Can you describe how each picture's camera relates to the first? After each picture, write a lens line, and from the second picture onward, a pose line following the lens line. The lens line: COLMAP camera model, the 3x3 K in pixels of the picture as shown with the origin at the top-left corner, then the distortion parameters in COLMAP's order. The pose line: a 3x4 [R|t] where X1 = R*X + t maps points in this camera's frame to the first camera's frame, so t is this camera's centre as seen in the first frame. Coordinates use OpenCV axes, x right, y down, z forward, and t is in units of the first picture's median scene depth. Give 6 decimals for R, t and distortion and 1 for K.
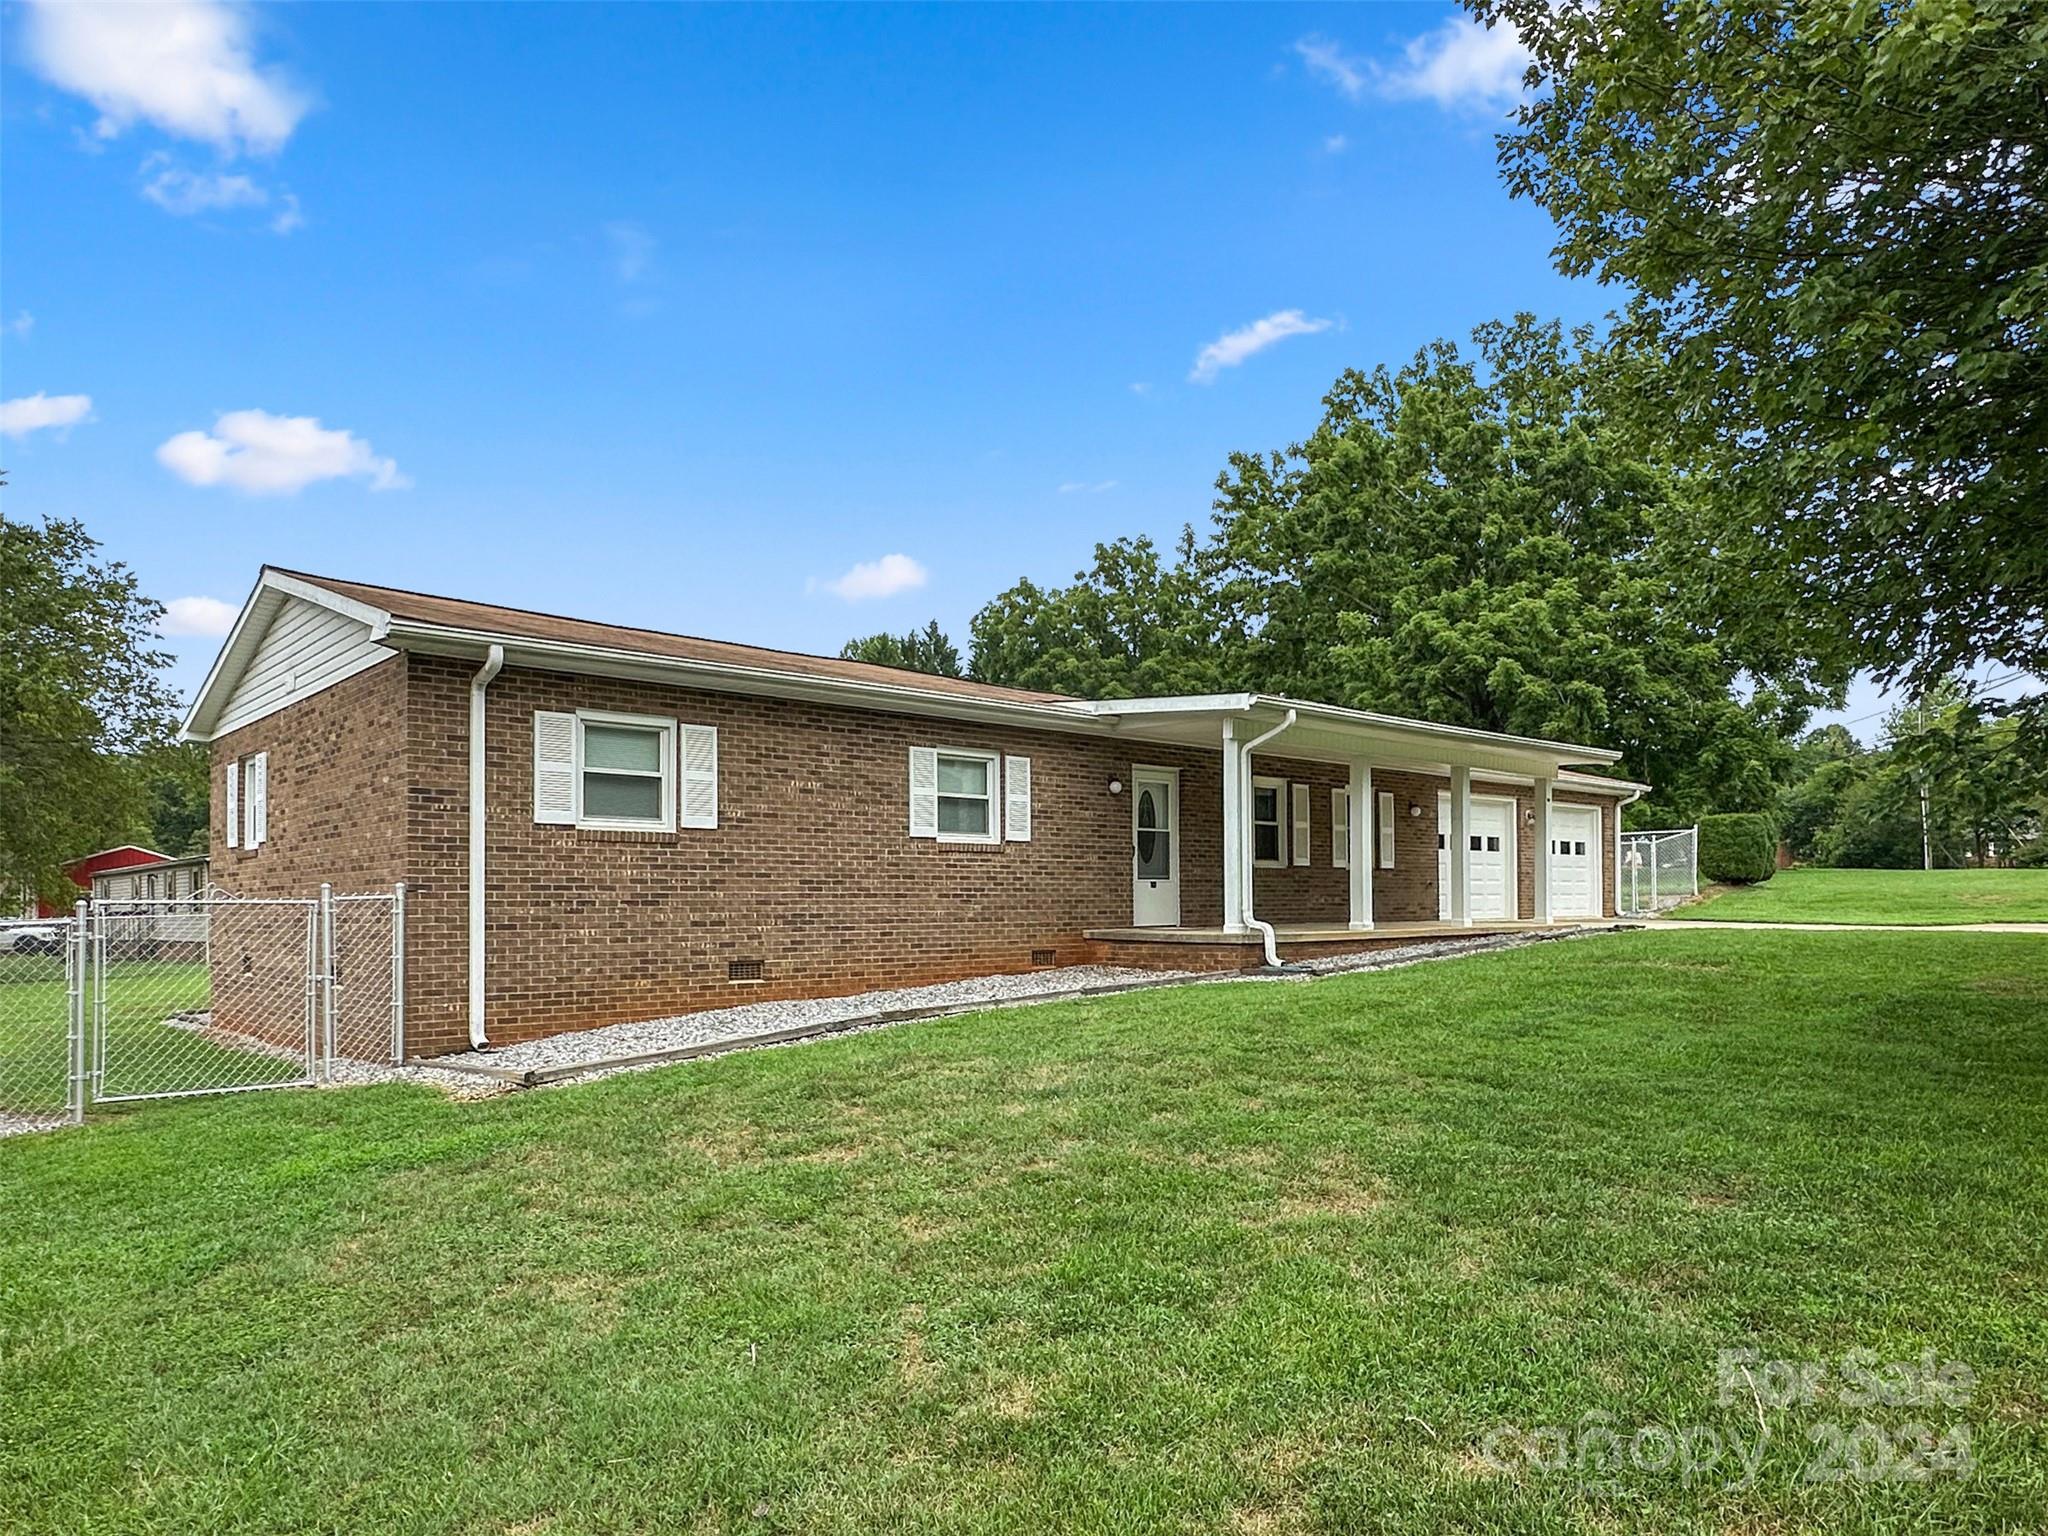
lens RADIAL K [[1248.6, 0, 1024.0], [0, 1248.6, 768.0], [0, 0, 1]] dist [0.031204, -0.000007]
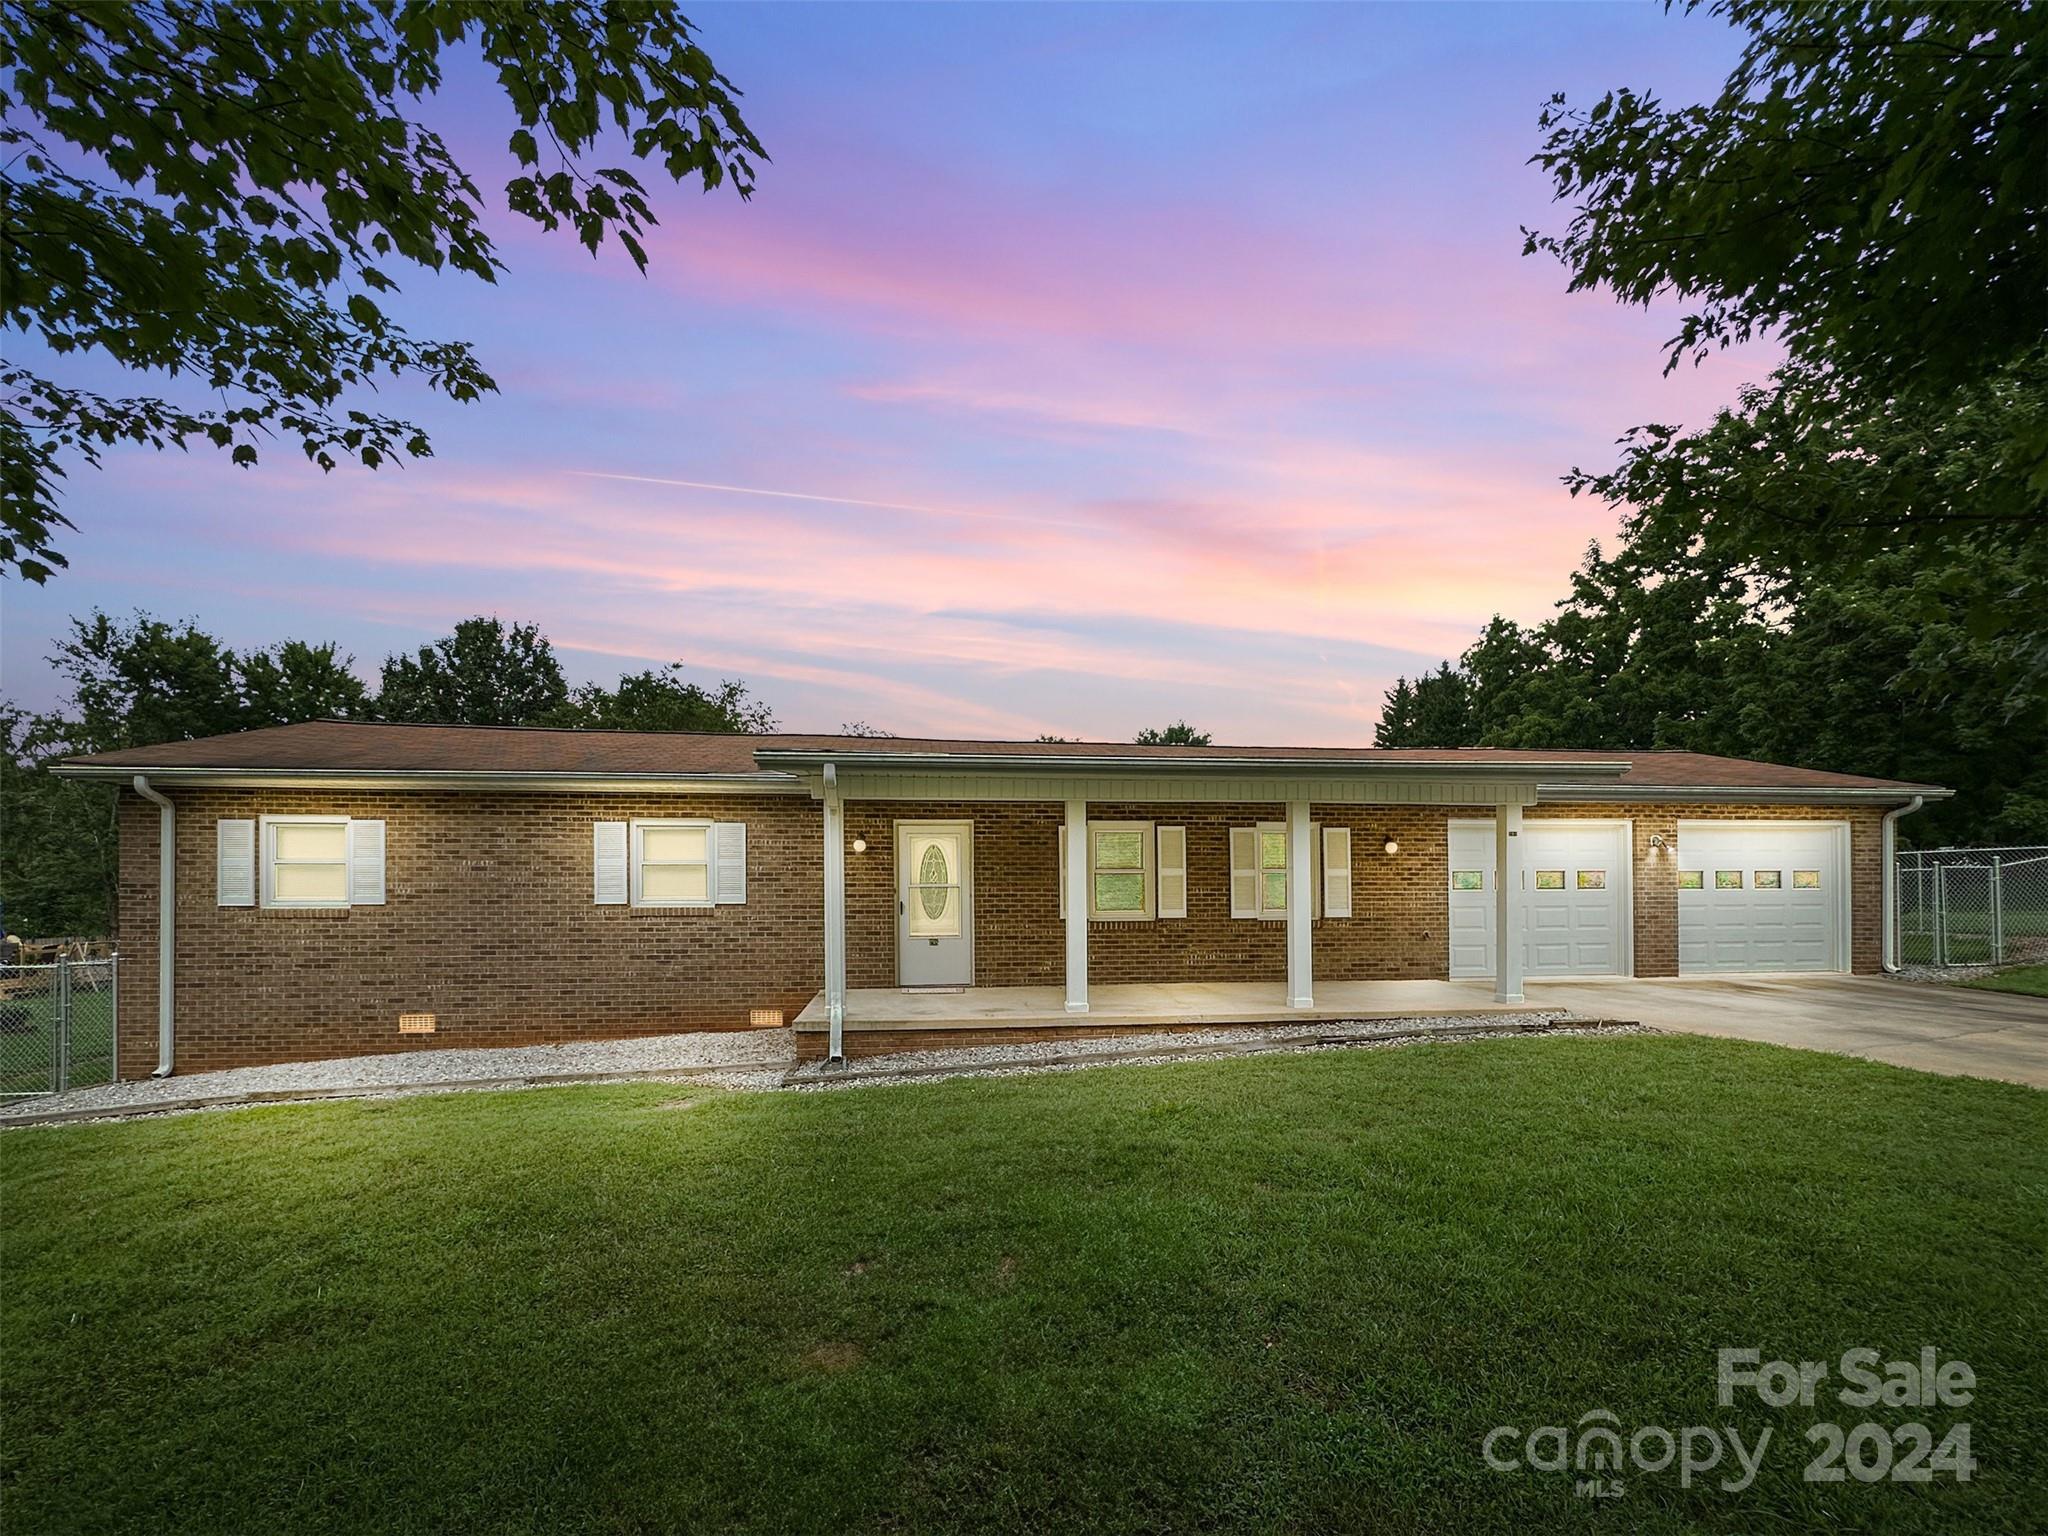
lens RADIAL K [[865.6, 0, 1028.3], [0, 865.6, 823.0], [0, 0, 1]] dist [0.001460, 0.000235]
pose [[0.821576, -0.034678, -0.569043, 0.654876], [0.057202, 0.998125, 0.021761, -0.011097], [0.567221, -0.050429, 0.822020, 0.589587]]
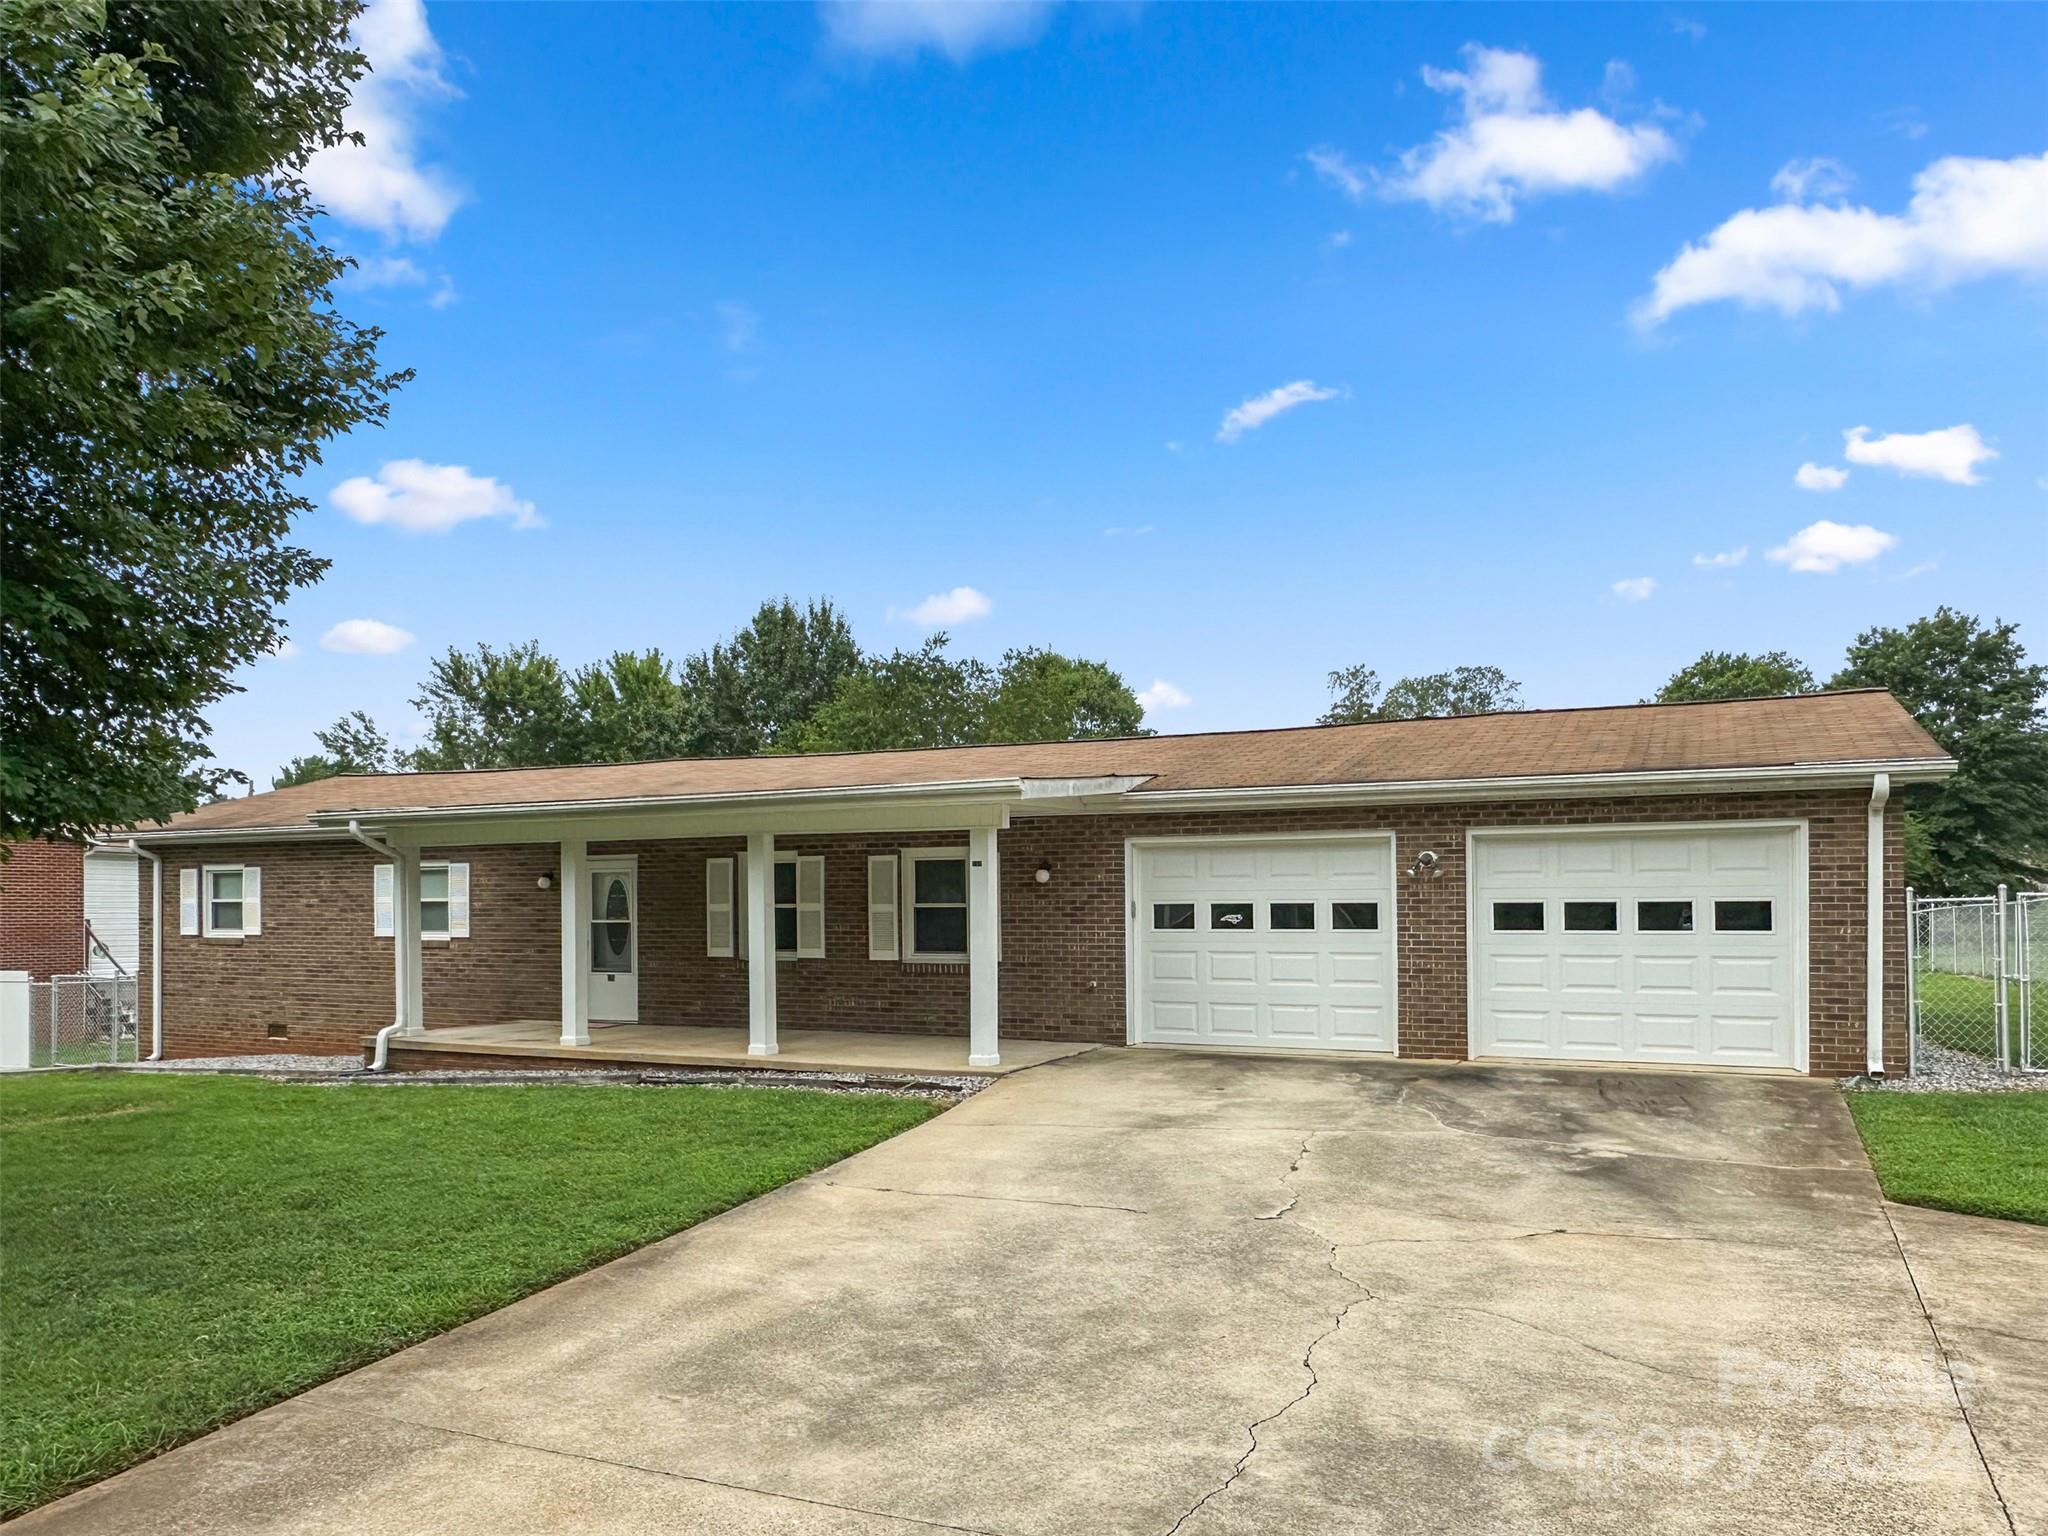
lens RADIAL K [[1339.1, 0, 1024.0], [0, 1339.1, 768.0], [0, 0, 1]] dist [0.004767, 0.001355]
pose [[0.411010, -0.090680, -0.907110, 1.424776], [0.096307, 0.993791, -0.055708, 0.024250], [0.906530, -0.064465, 0.417191, 1.034533]]
